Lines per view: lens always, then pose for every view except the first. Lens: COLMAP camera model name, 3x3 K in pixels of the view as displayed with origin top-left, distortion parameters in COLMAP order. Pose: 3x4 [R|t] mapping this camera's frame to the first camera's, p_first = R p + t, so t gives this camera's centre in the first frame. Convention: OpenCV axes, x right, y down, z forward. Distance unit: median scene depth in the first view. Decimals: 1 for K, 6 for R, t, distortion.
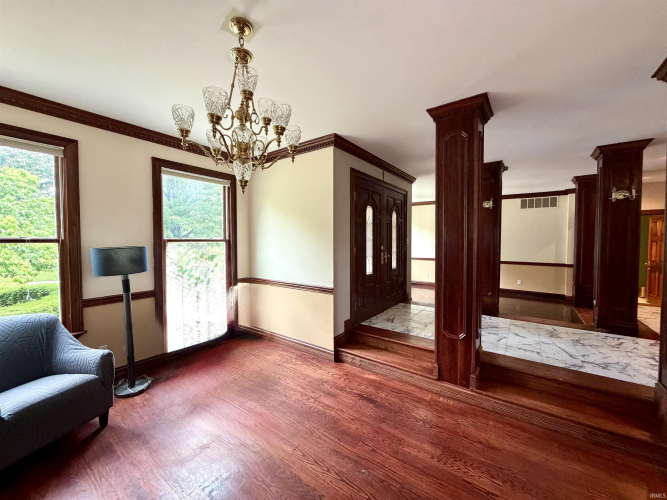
lens RADIAL K [[265.5, 0, 333.5], [0, 265.5, 250.0], [0, 0, 1]] dist [-0.000145, 0.000076]
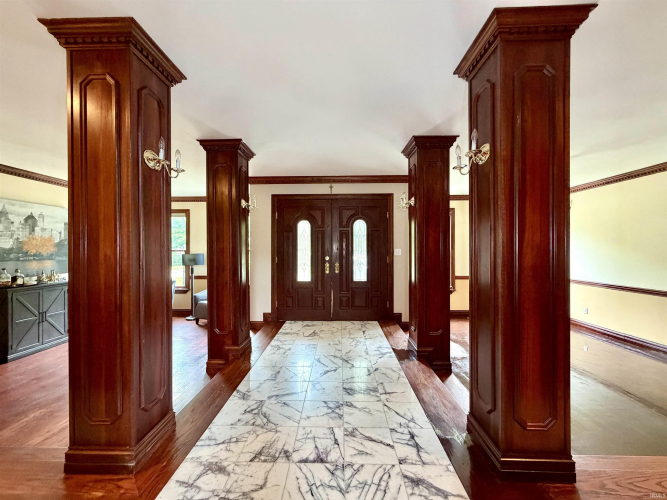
lens RADIAL K [[265.5, 0, 333.5], [0, 265.5, 250.0], [0, 0, 1]] dist [-0.000145, 0.000076]
pose [[0.568589, 0.003042, -0.822616, 1.359267], [-0.033135, 0.999266, -0.019208, -0.028402], [0.821954, 0.038178, 0.568272, 0.547883]]
